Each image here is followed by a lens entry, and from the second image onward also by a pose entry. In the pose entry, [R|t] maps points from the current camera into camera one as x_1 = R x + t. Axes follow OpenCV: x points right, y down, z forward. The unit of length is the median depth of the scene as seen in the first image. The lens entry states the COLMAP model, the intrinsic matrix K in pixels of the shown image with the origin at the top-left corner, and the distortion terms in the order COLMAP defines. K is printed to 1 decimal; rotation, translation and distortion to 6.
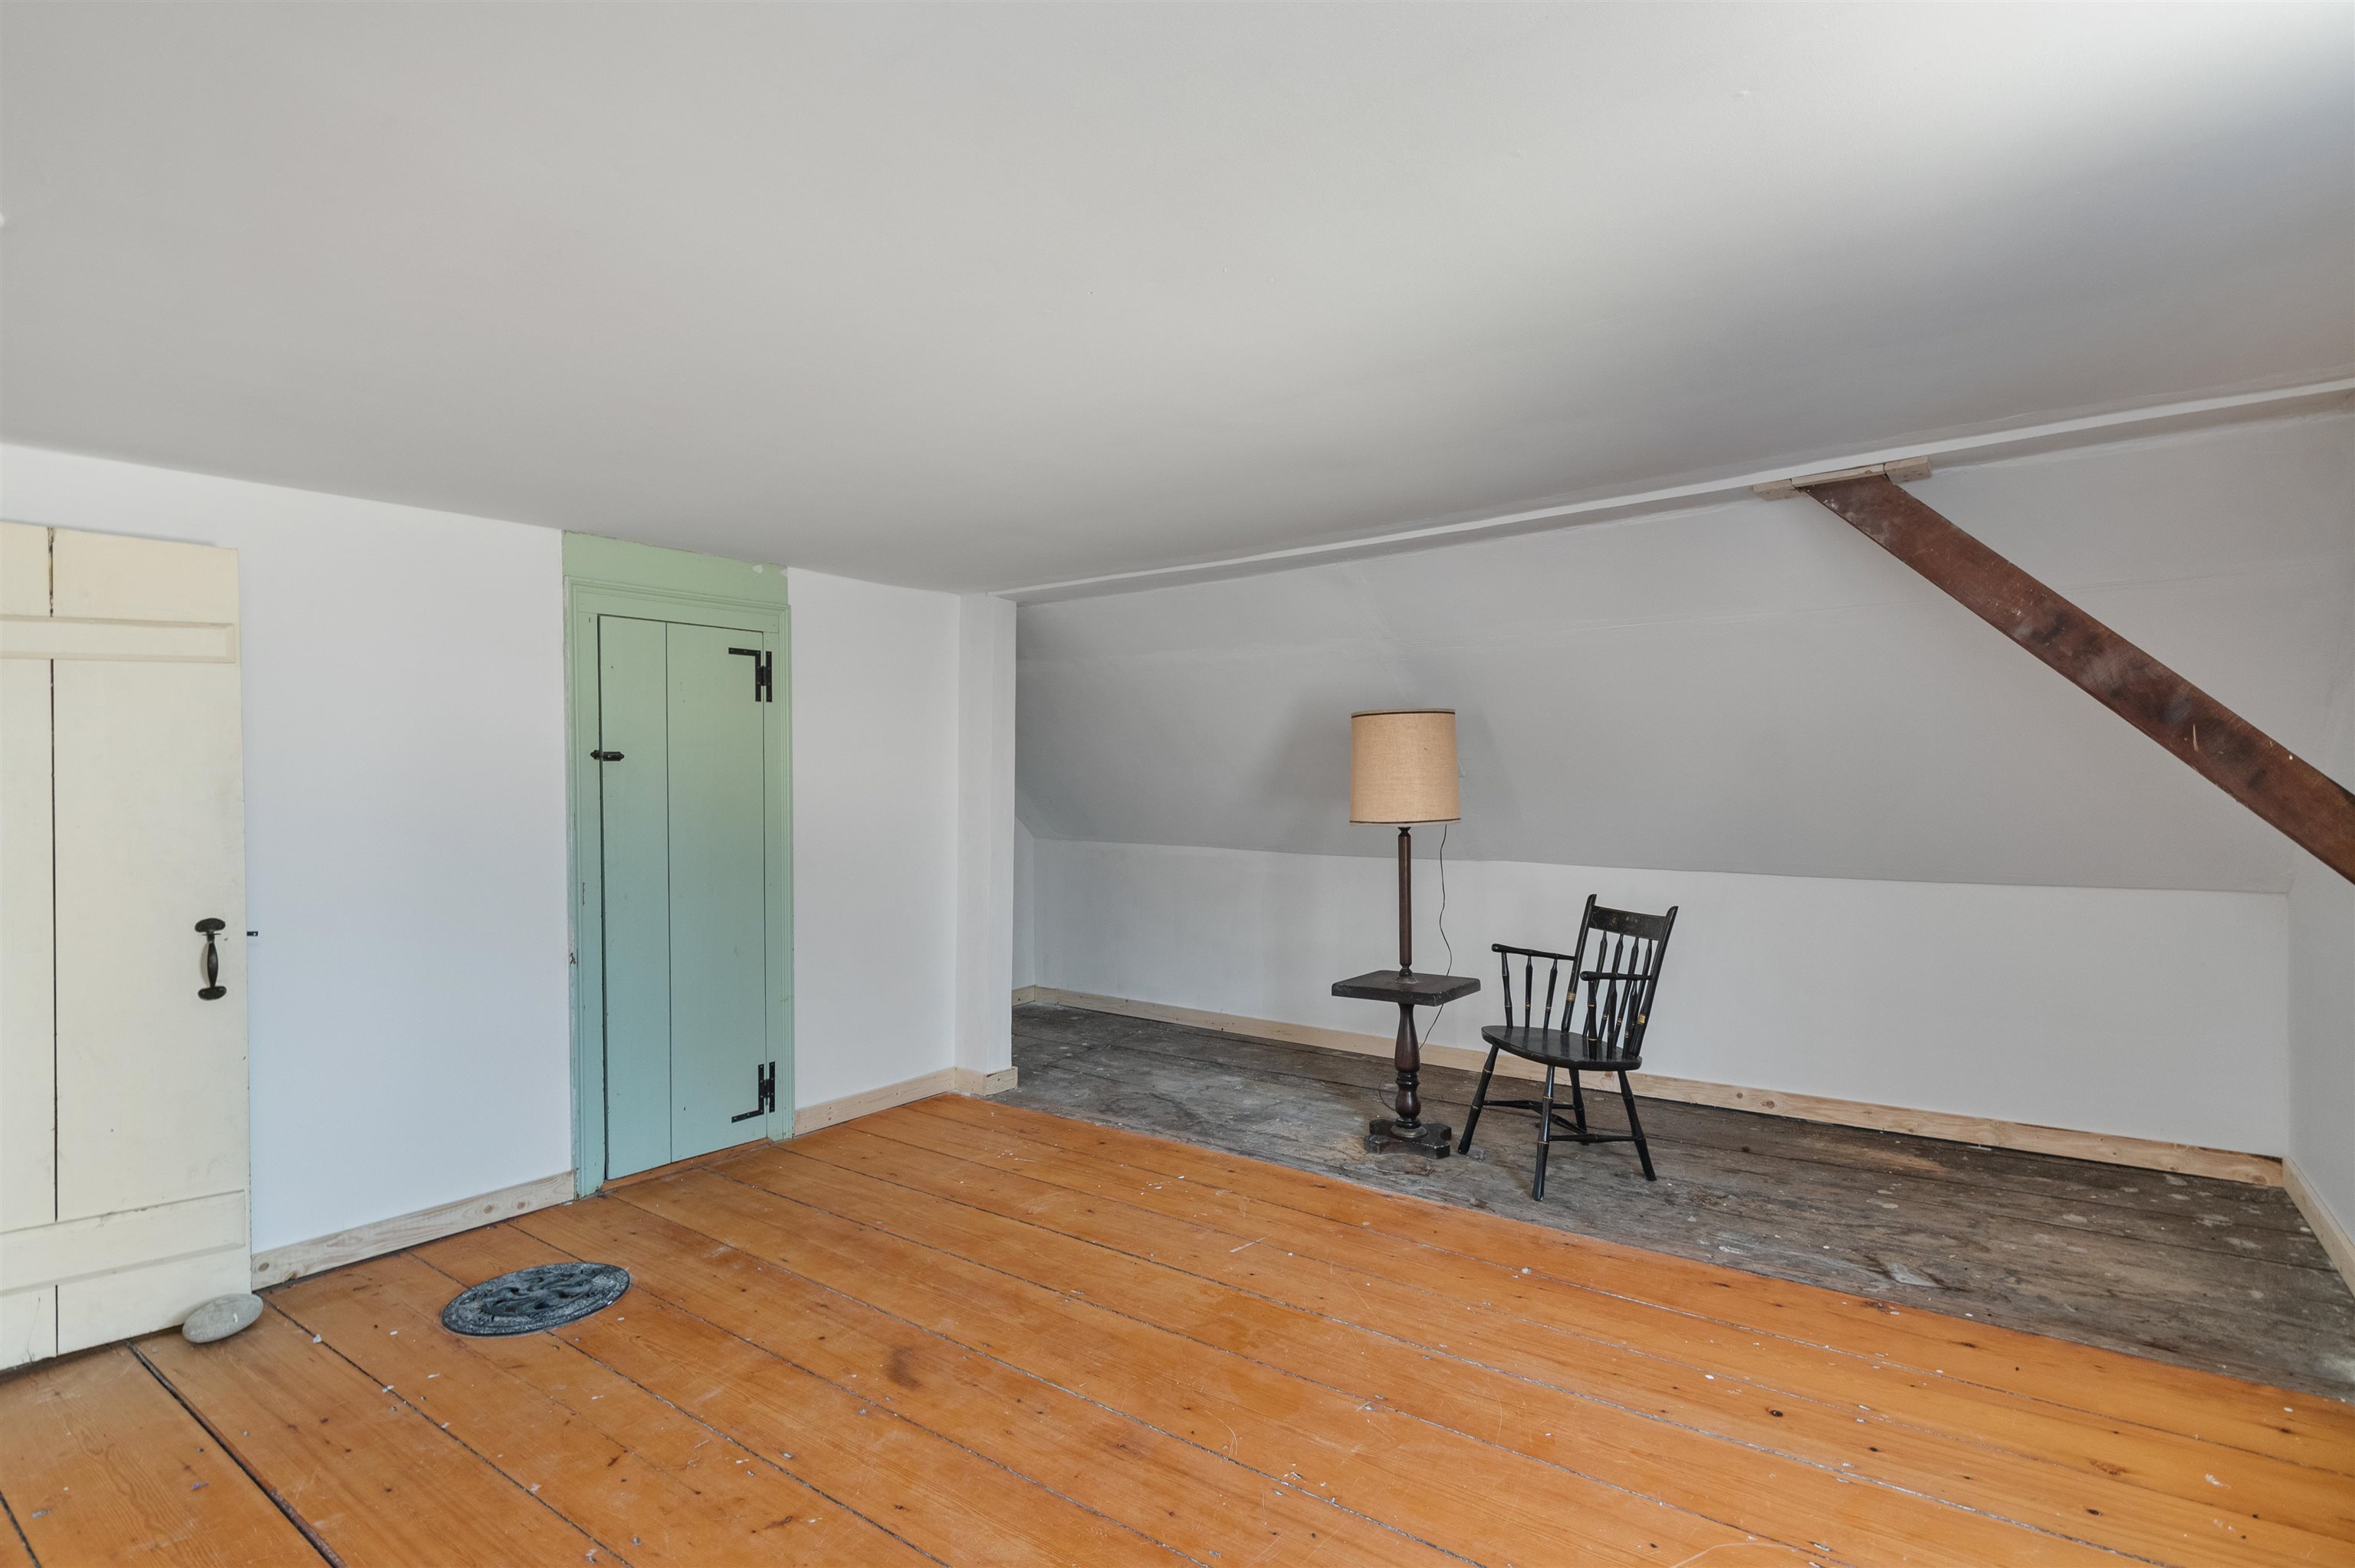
lens RADIAL K [[1160.9, 0, 1184.0], [0, 1160.9, 769.5], [0, 0, 1]] dist [-0.000480, 0.000924]
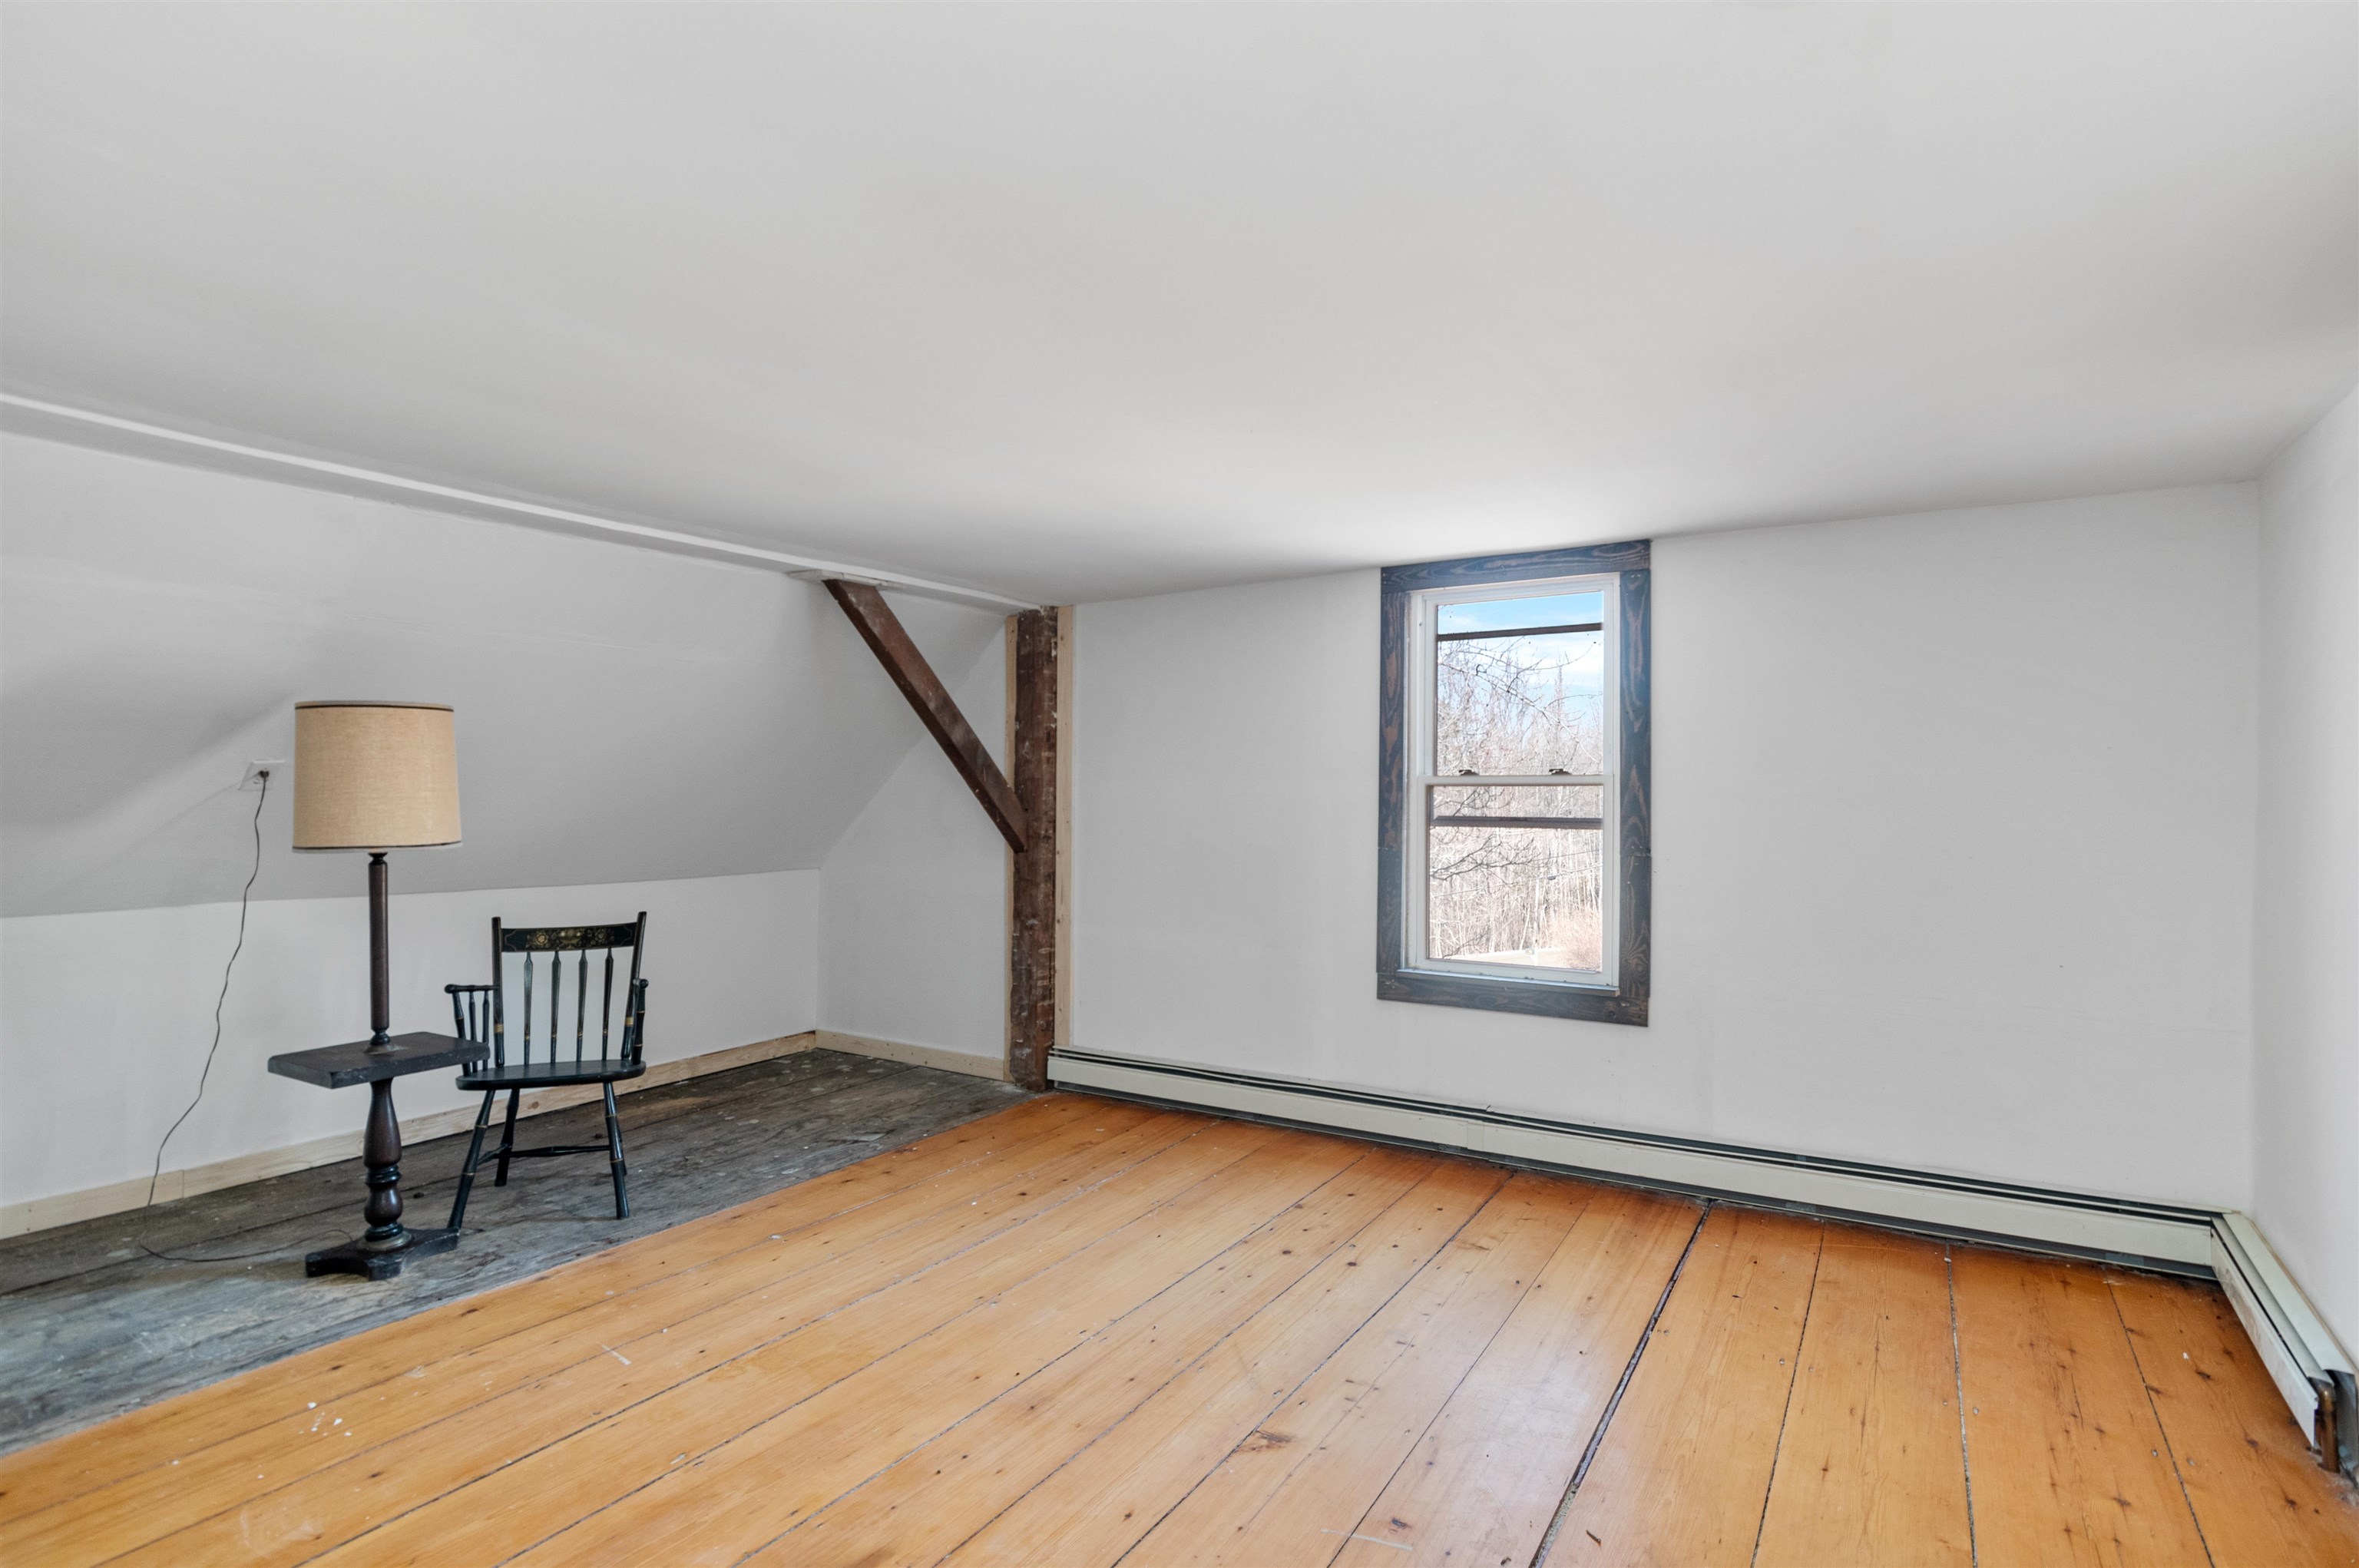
lens RADIAL K [[1163.1, 0, 1186.0], [0, 1163.1, 769.4], [0, 0, 1]] dist [-0.000480, 0.000924]
pose [[-0.081358, 0.034002, 0.996105, -0.703233], [-0.006122, 0.999382, -0.034614, 0.019453], [-0.996666, -0.008914, -0.081099, 0.580471]]
